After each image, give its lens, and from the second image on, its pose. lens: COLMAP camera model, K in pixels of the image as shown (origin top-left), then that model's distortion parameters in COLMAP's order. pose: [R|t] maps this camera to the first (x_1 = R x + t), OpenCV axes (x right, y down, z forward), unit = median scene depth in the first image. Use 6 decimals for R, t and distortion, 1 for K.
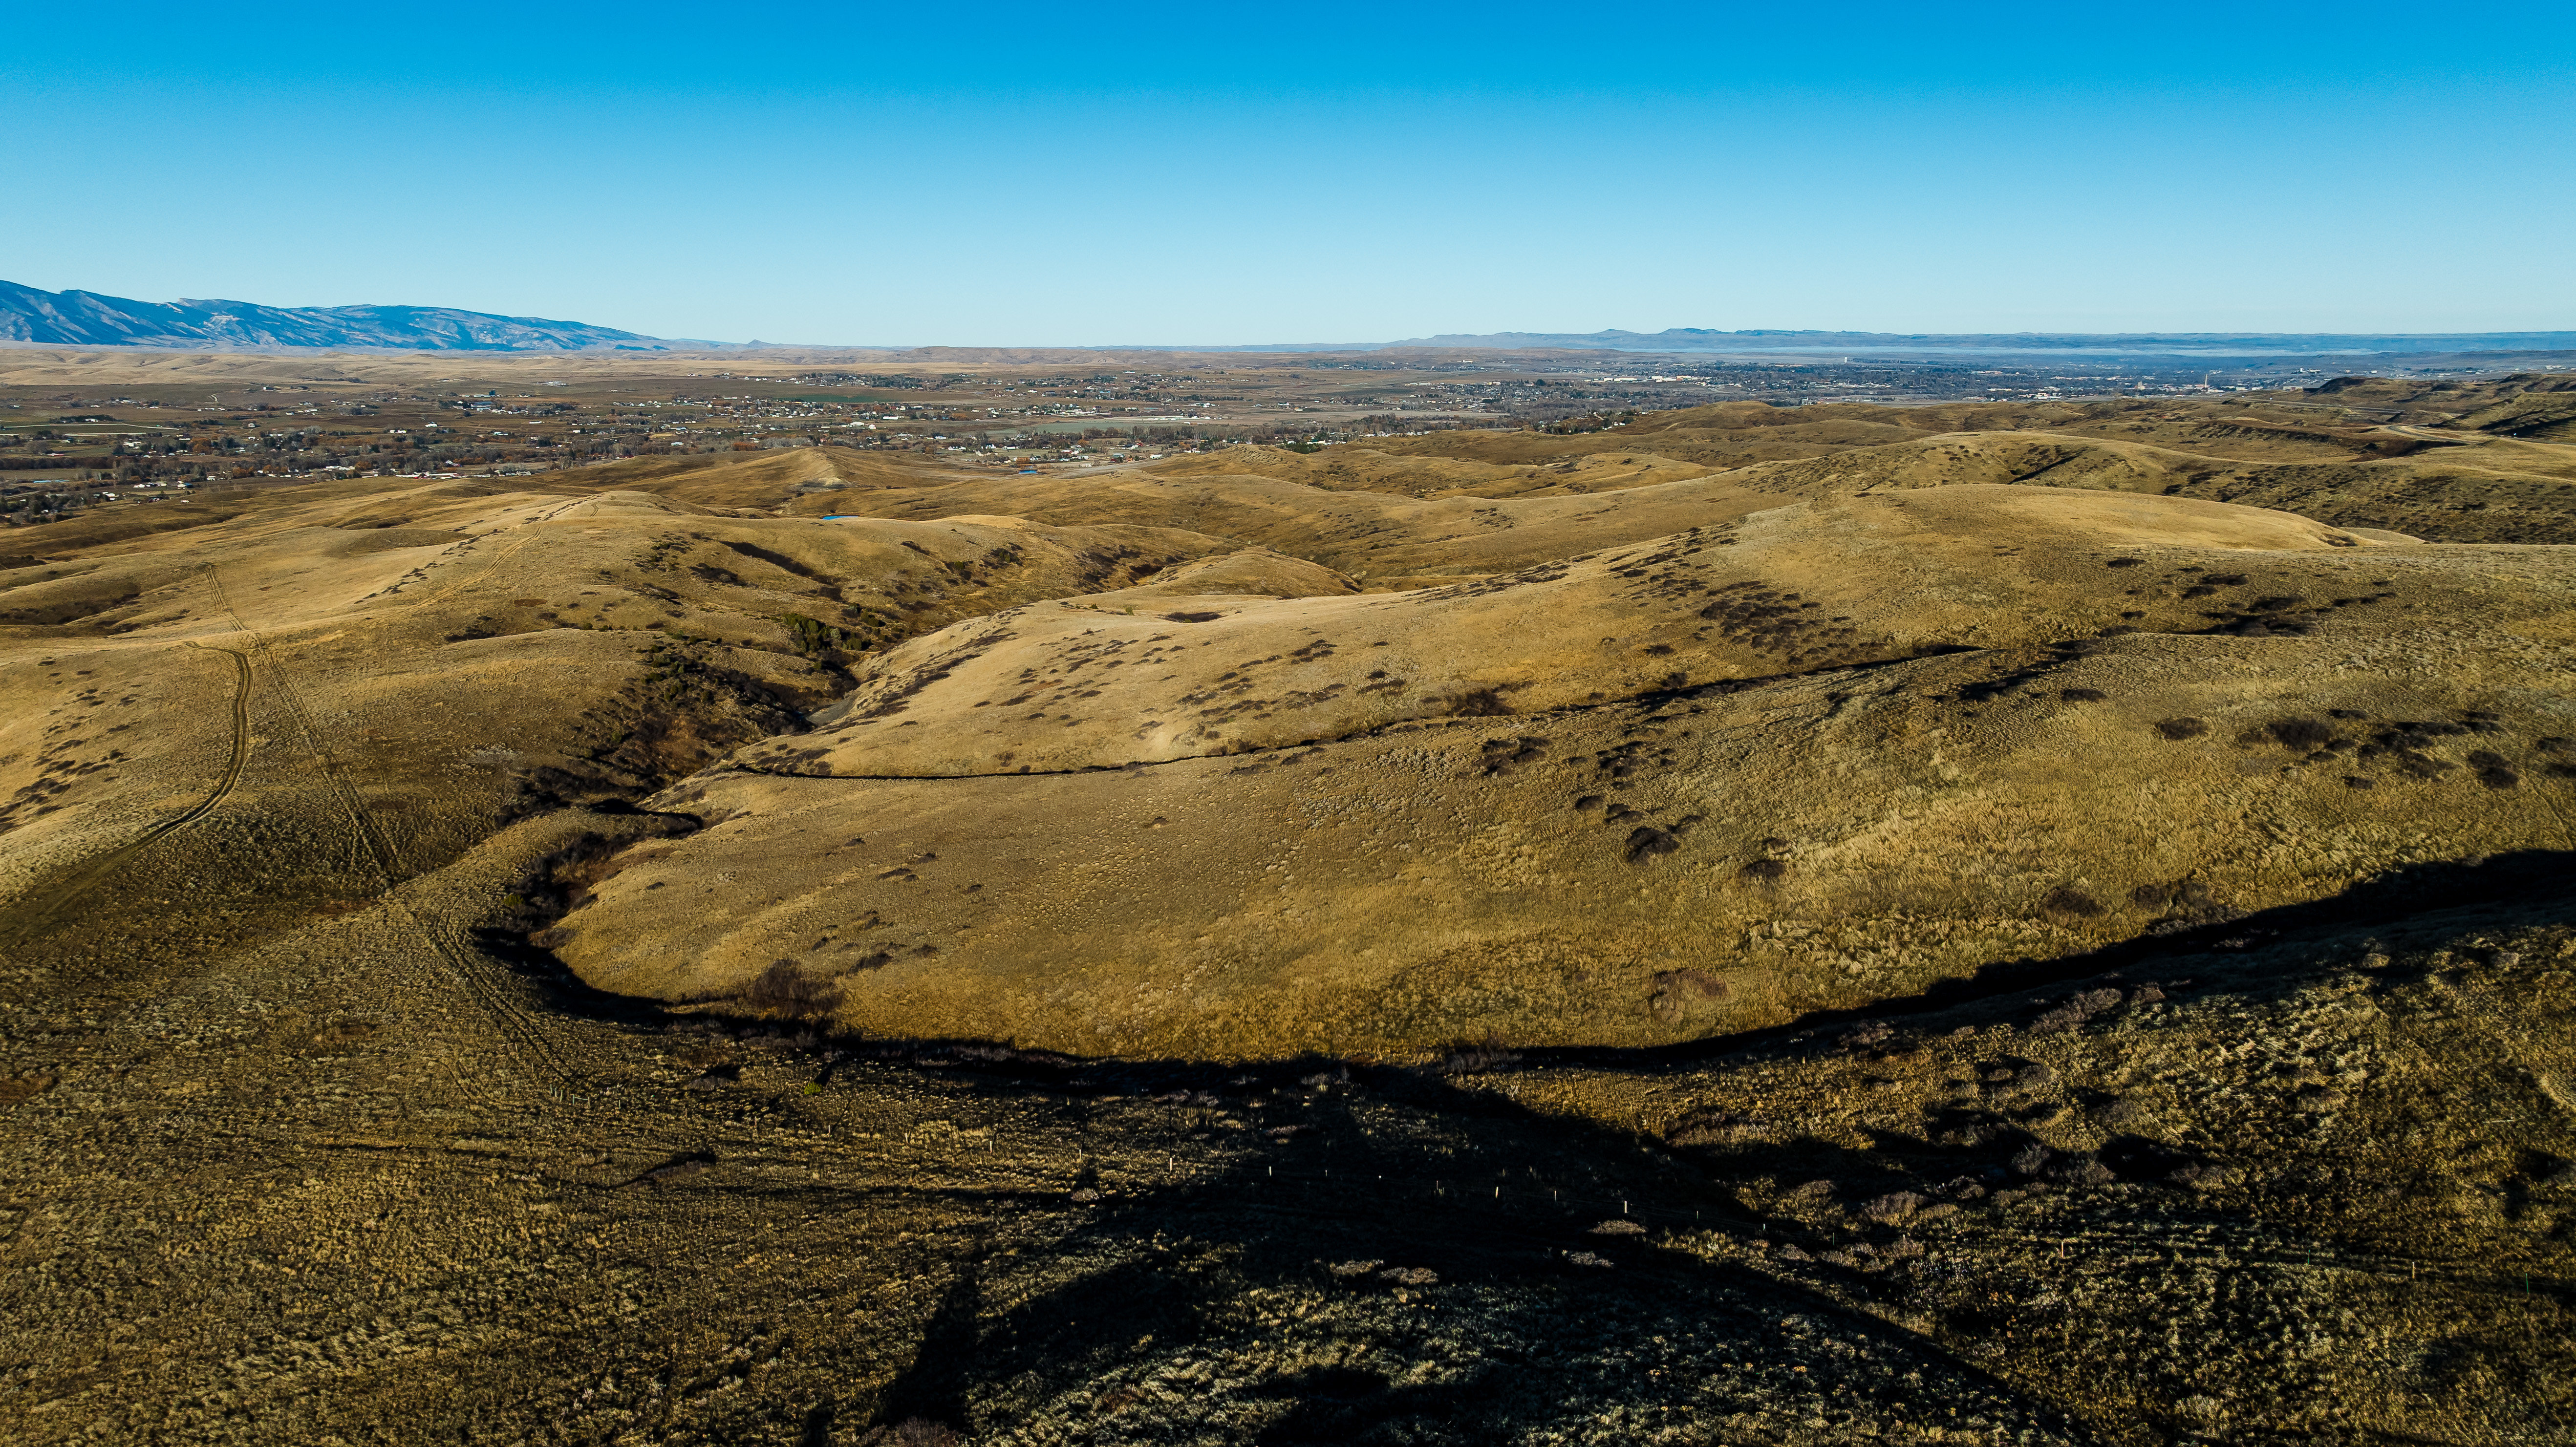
lens RADIAL K [[1805.5, 0, 1289.6], [0, 1805.5, 723.7], [0, 0, 1]] dist [-0.034010, 0.025708]
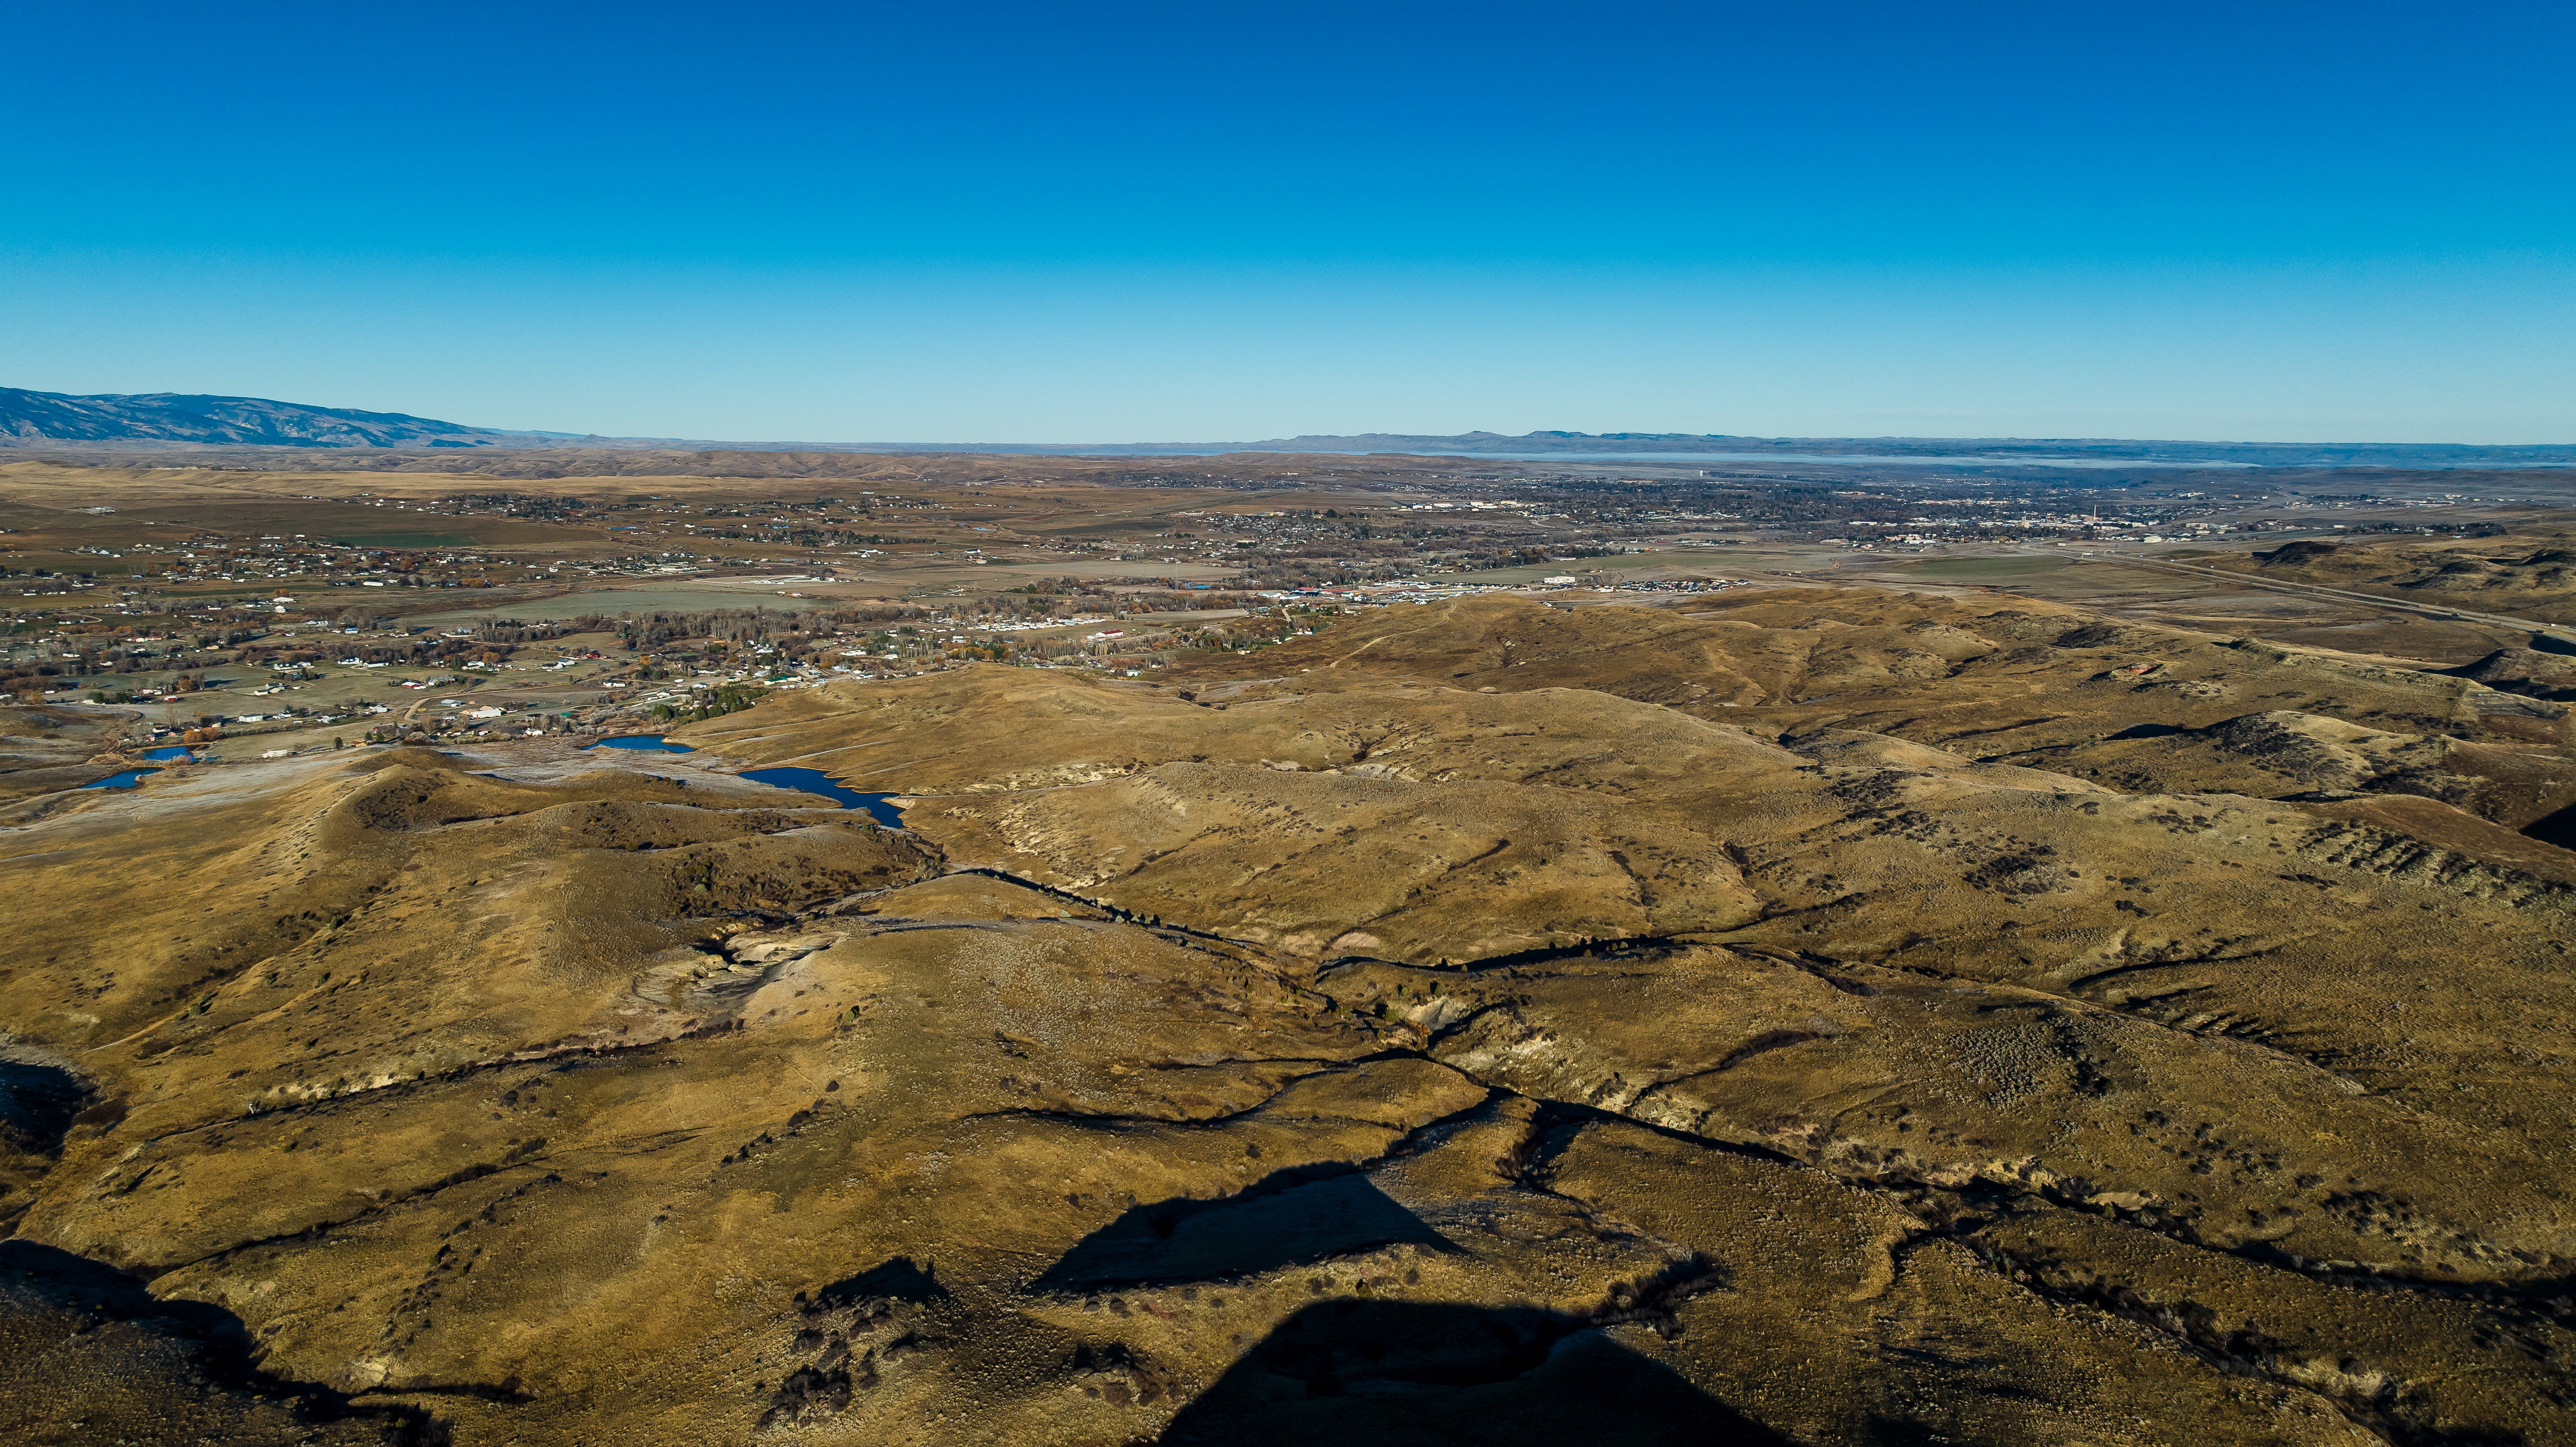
lens RADIAL K [[1805.5, 0, 1284.8], [0, 1805.5, 712.7], [0, 0, 1]] dist [-0.034010, 0.025708]
pose [[0.998079, -0.000545, 0.061950, 0.120762], [0.004096, 0.998354, -0.057207, -0.088132], [-0.061817, 0.057351, 0.996438, 0.303313]]
